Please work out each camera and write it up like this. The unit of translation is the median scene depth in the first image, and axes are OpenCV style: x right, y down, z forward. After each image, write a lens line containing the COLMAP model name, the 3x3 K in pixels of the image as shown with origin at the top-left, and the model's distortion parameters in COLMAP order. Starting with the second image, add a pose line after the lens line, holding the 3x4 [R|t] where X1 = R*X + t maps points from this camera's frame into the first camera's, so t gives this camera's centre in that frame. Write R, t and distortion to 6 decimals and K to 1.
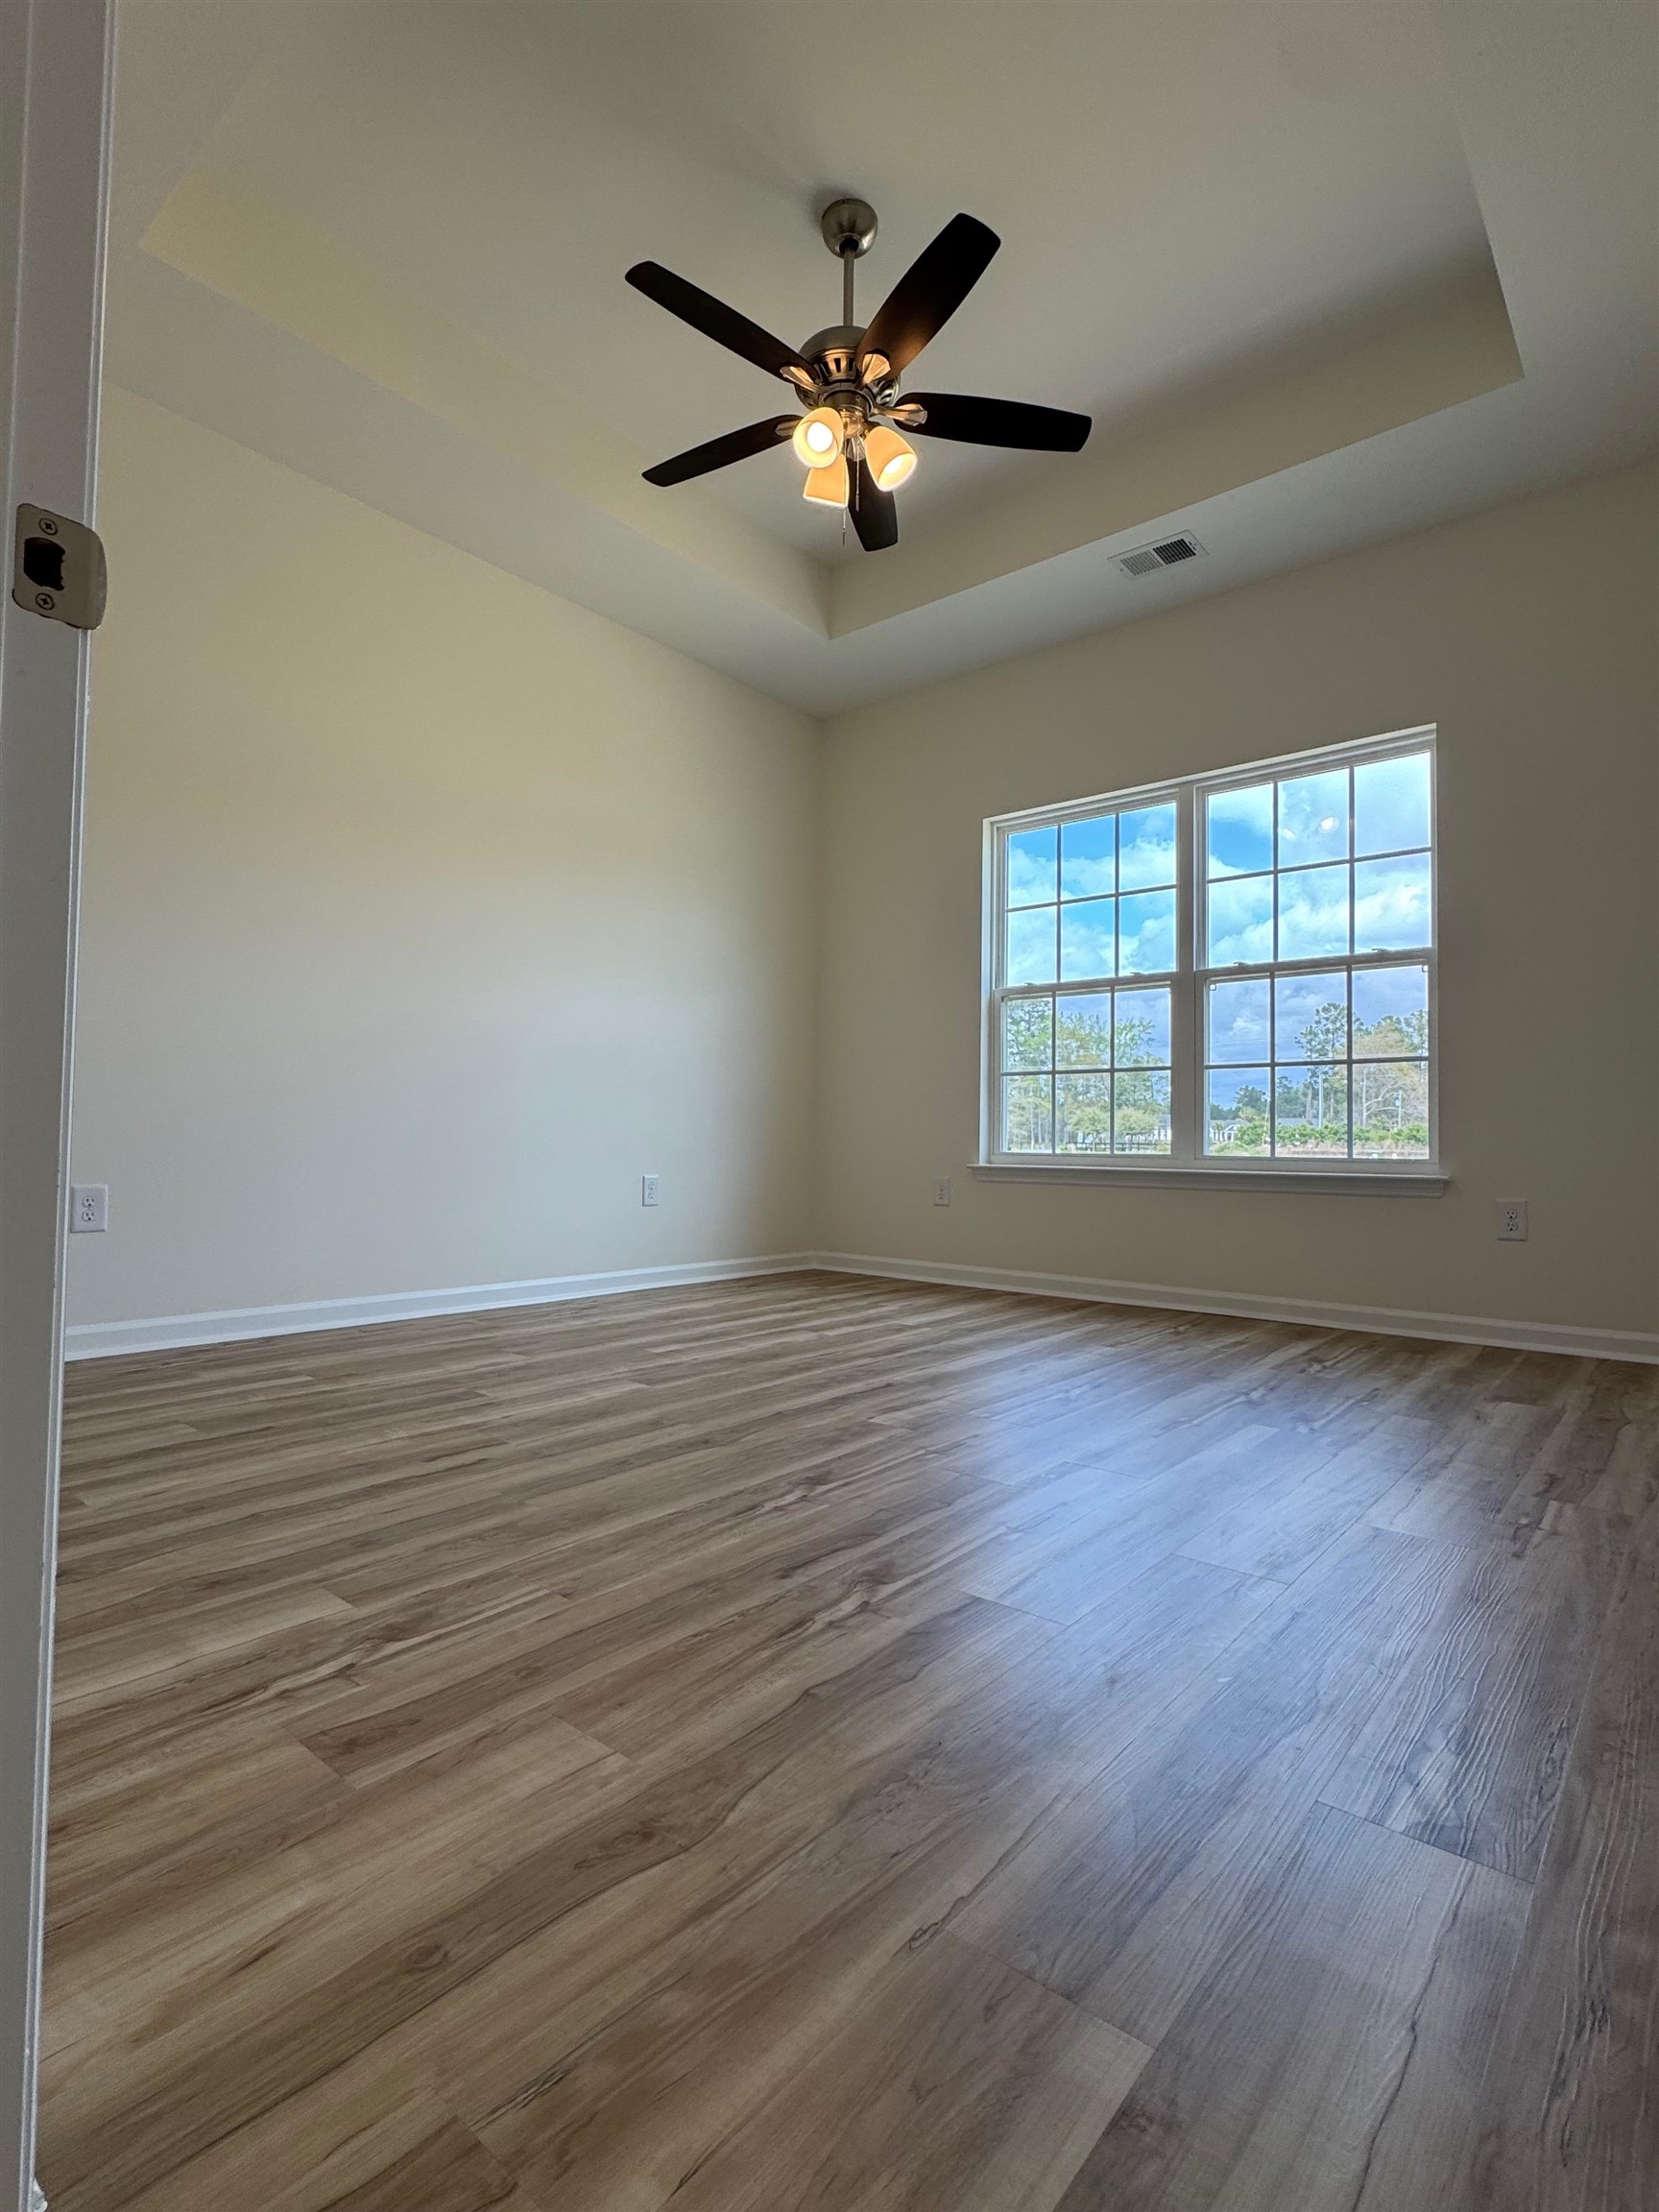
lens RADIAL K [[1069.5, 0, 829.5], [0, 1069.5, 1106.0], [0, 0, 1]] dist [-0.002769, 0.000057]
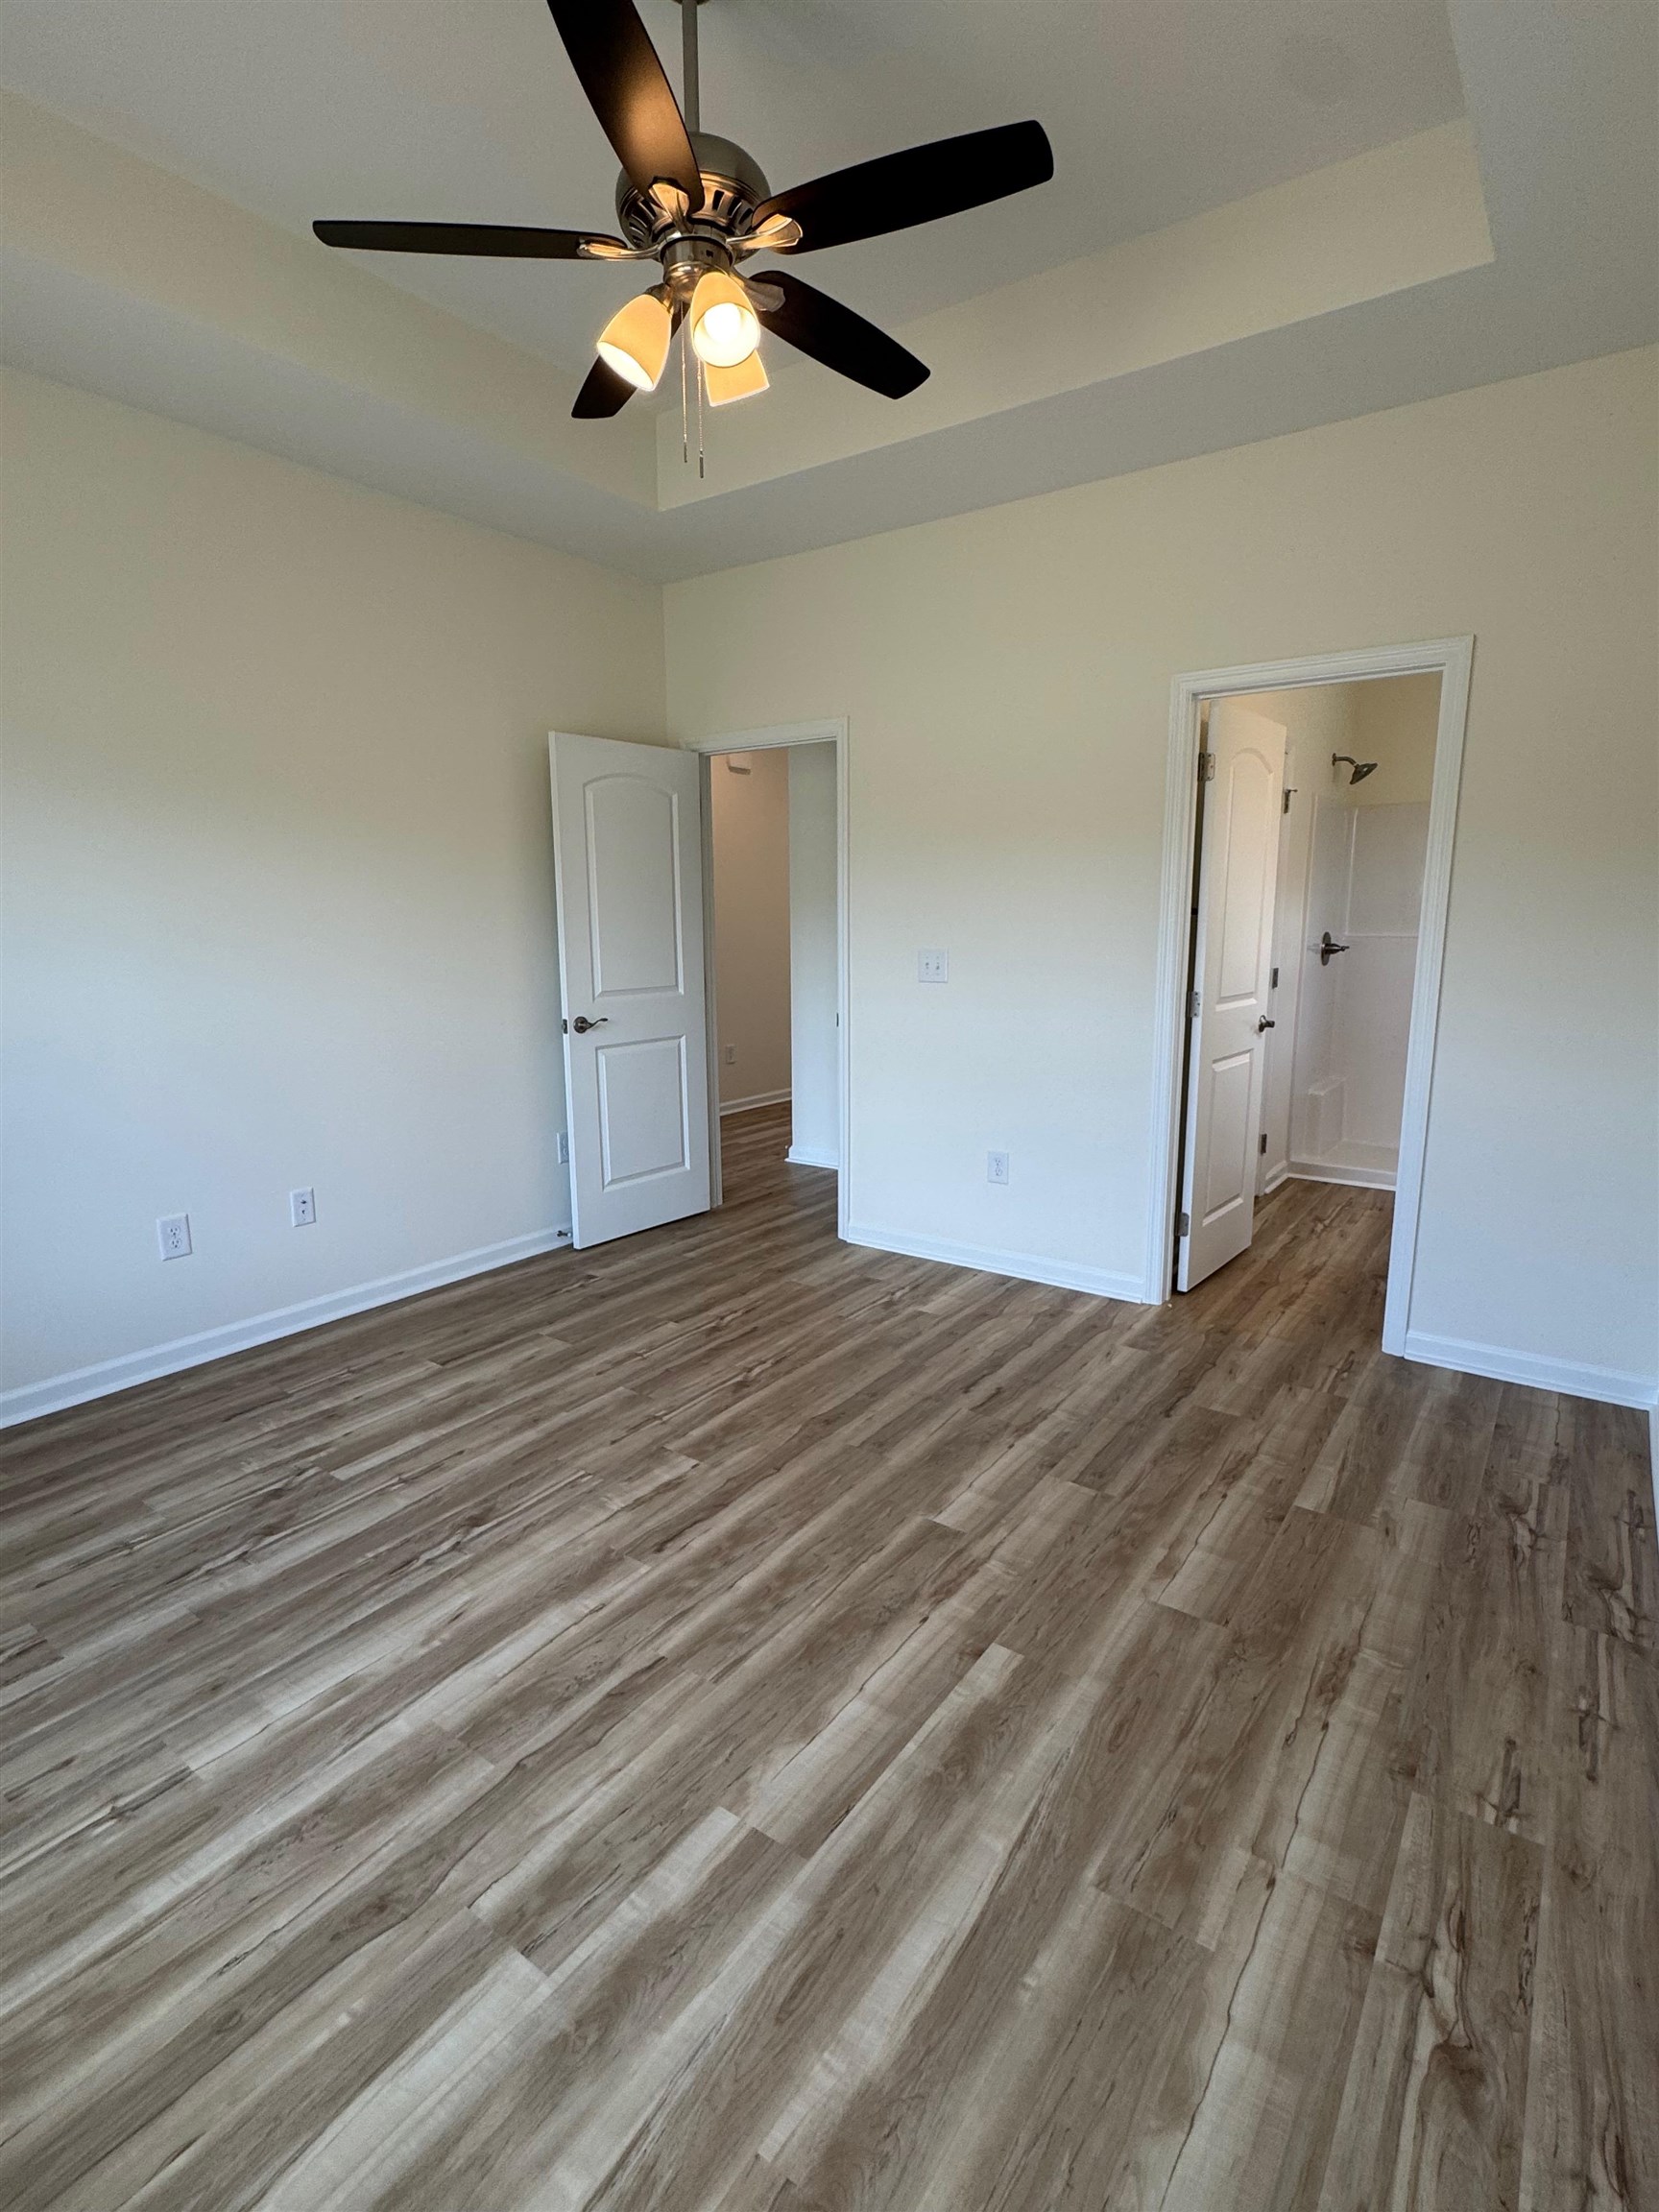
lens RADIAL K [[1069.5, 0, 829.5], [0, 1069.5, 1106.0], [0, 0, 1]] dist [-0.002769, 0.000057]
pose [[-0.997071, 0.006094, -0.076244, -0.016658], [-0.005179, 0.989155, 0.146784, -0.214848], [0.076312, 0.146749, -0.986226, 1.821708]]
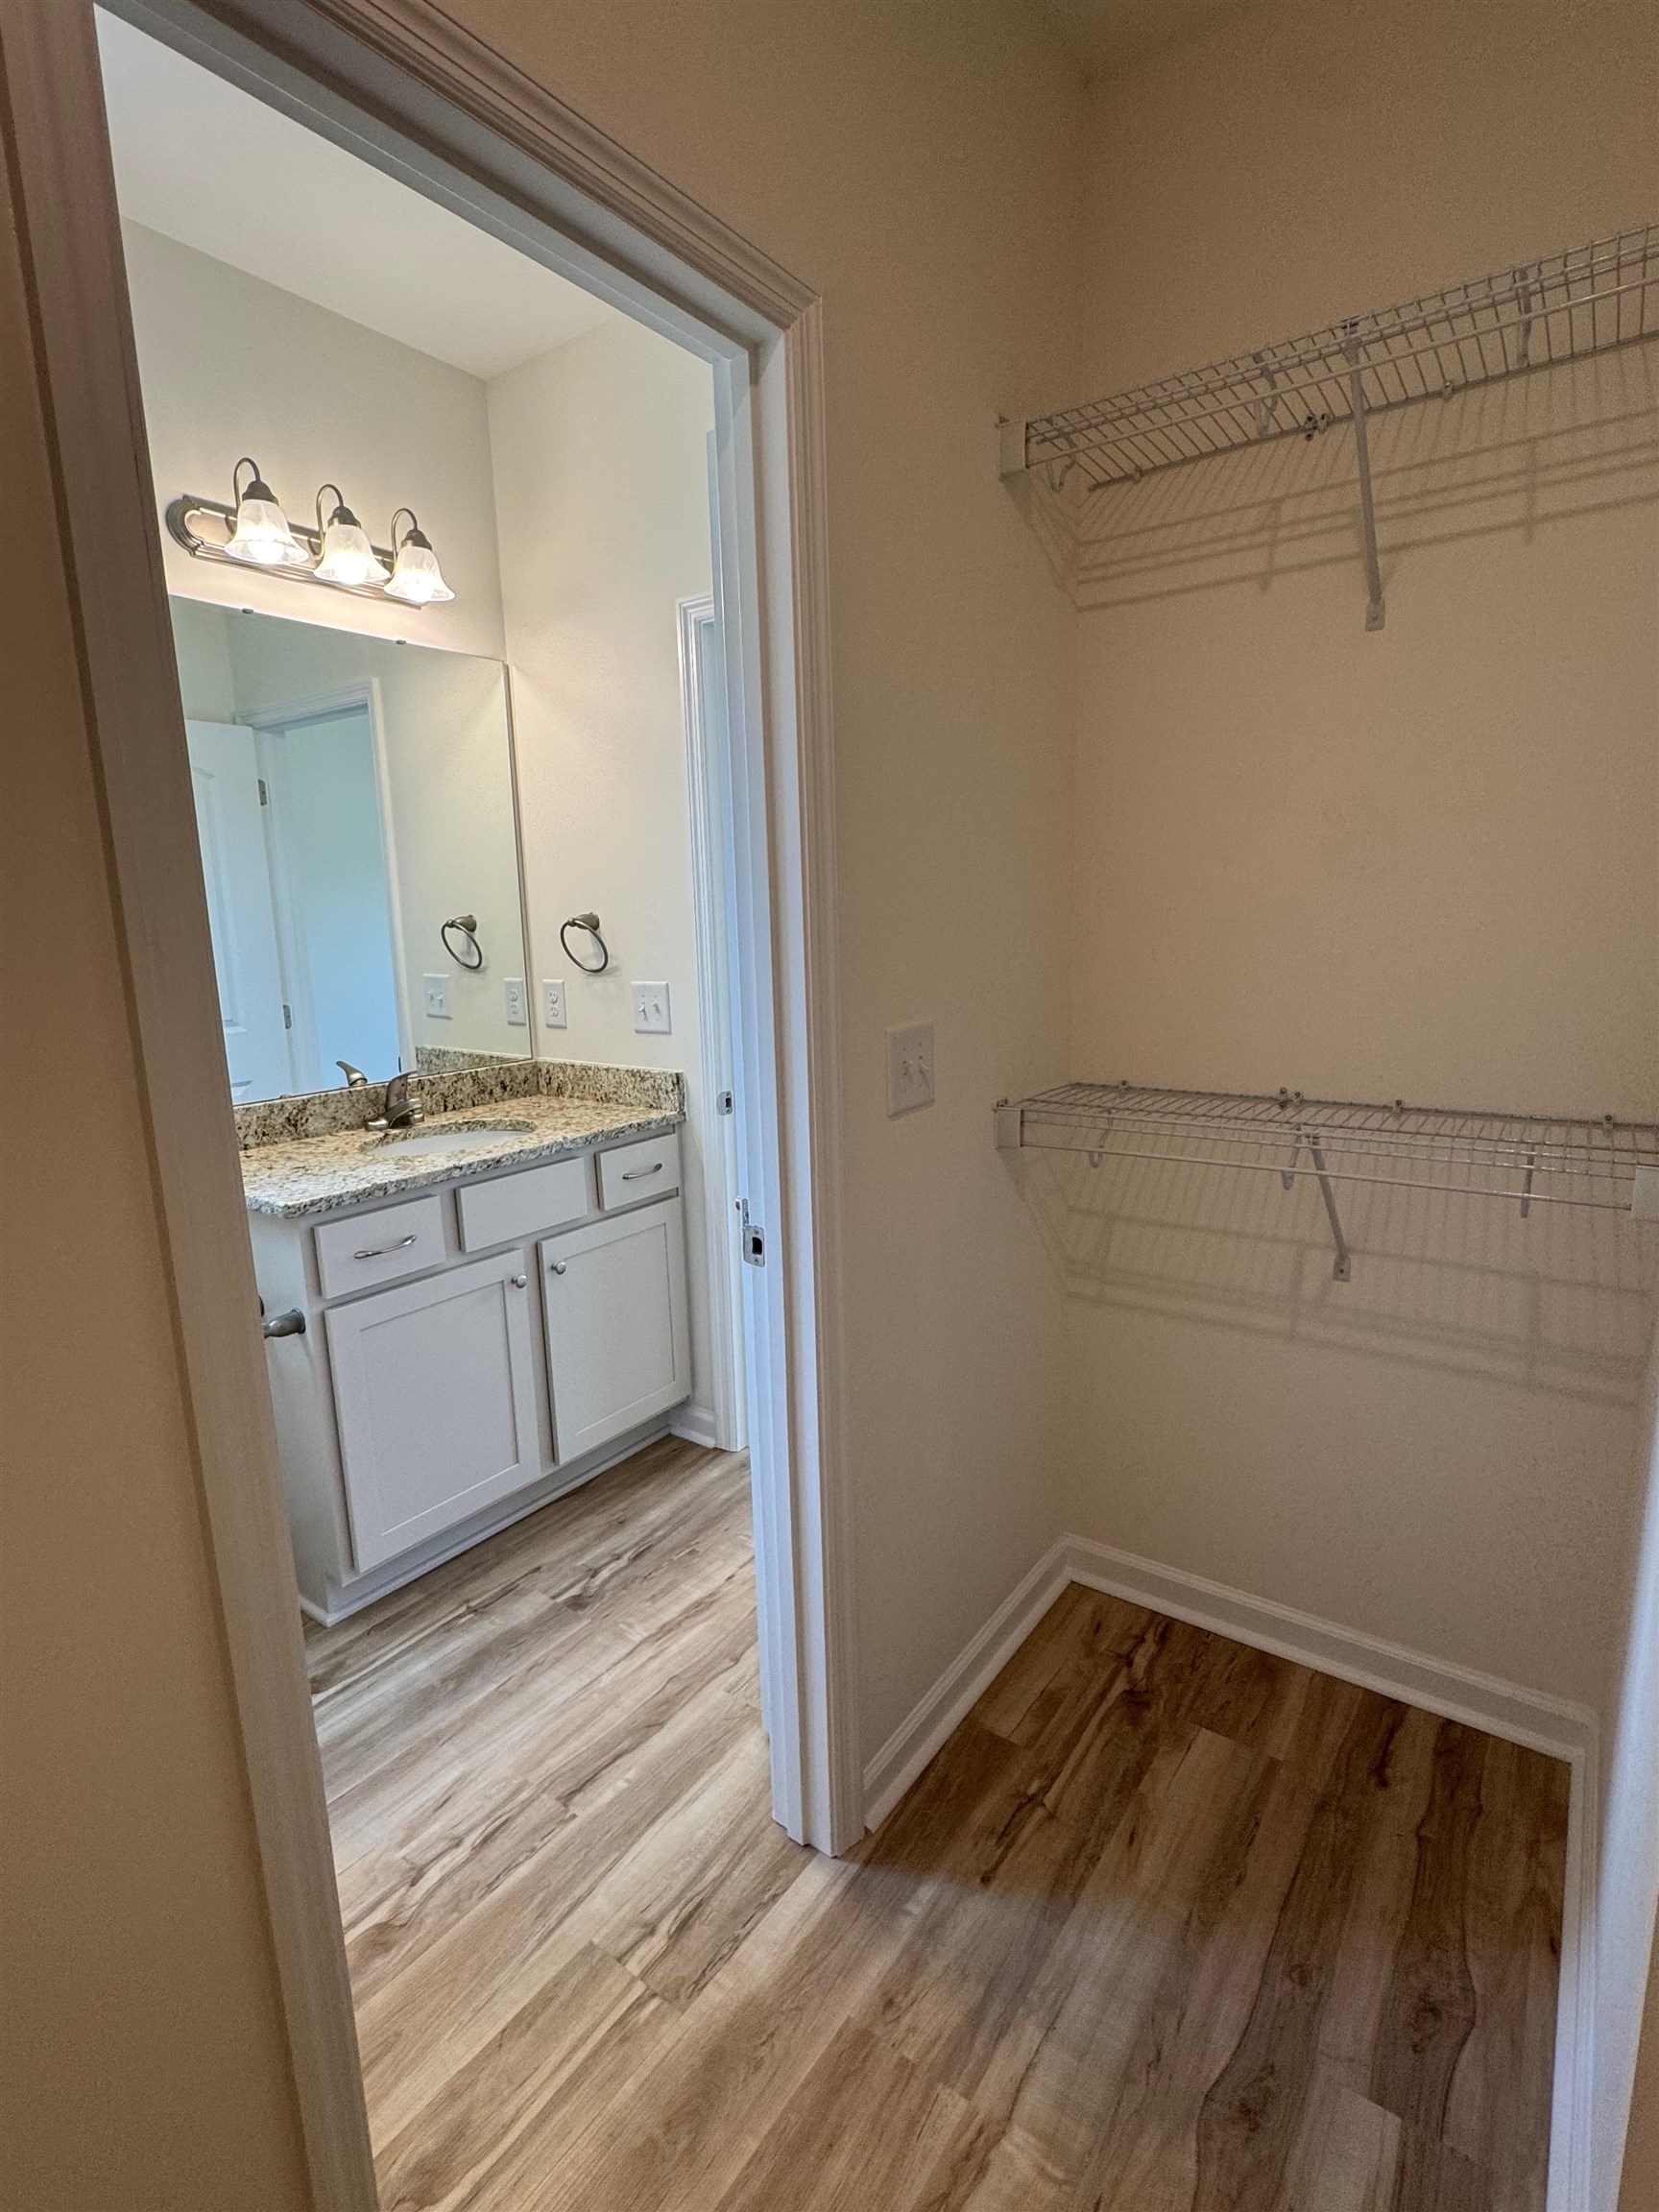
lens RADIAL K [[1056.0, 0, 829.5], [0, 1056.0, 1106.0], [0, 0, 1]] dist [-0.000980, 0.000362]
pose [[0.996800, -0.052383, 0.060382, -0.729614], [0.038231, 0.975782, 0.215378, -0.301342], [-0.070202, -0.212380, 0.974662, -0.267557]]
